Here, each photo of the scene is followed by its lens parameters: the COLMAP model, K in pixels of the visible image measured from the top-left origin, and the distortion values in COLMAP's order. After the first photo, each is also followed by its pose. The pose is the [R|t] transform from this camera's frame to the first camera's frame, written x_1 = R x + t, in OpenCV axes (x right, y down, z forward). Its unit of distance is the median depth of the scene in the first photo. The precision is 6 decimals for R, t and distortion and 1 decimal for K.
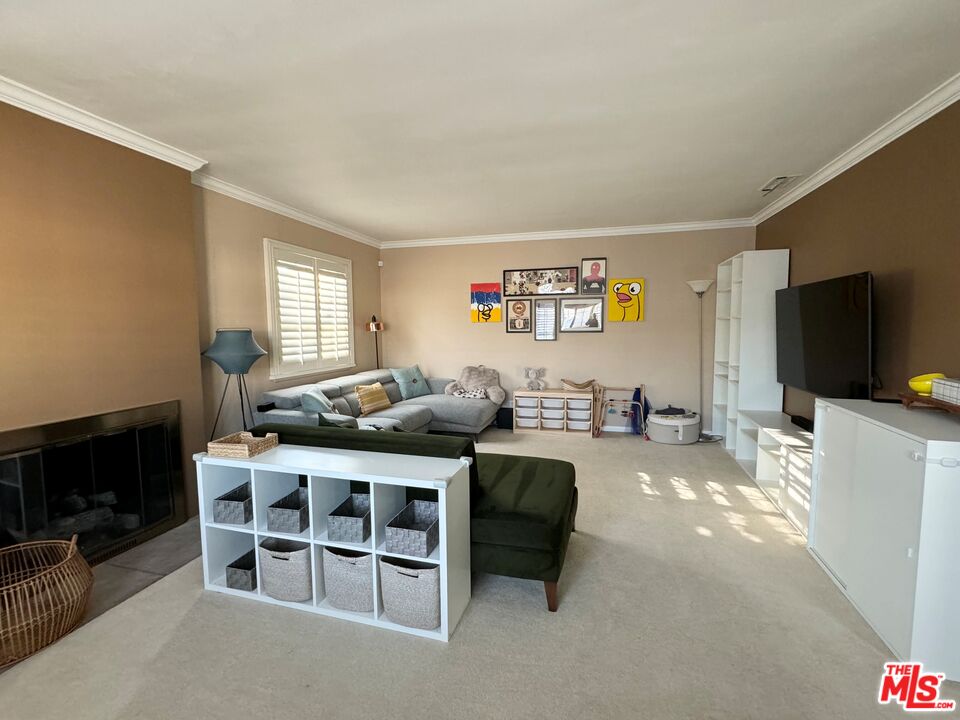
lens RADIAL K [[436.6, 0, 480.6], [0, 436.6, 362.5], [0, 0, 1]] dist [0.000471, -0.000579]
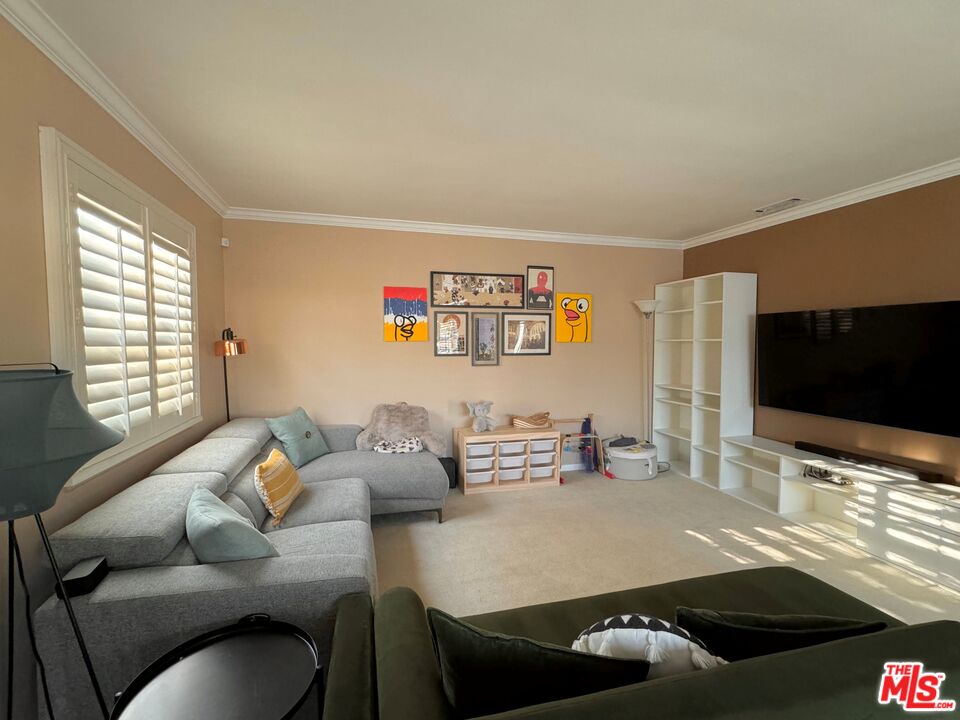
lens RADIAL K [[436.6, 0, 479.3], [0, 436.6, 358.8], [0, 0, 1]] dist [0.000471, -0.000579]
pose [[0.854908, -0.012098, 0.518638, -0.274713], [0.034606, 0.998831, -0.033744, -0.038291], [-0.517624, 0.046796, 0.854328, 0.353651]]
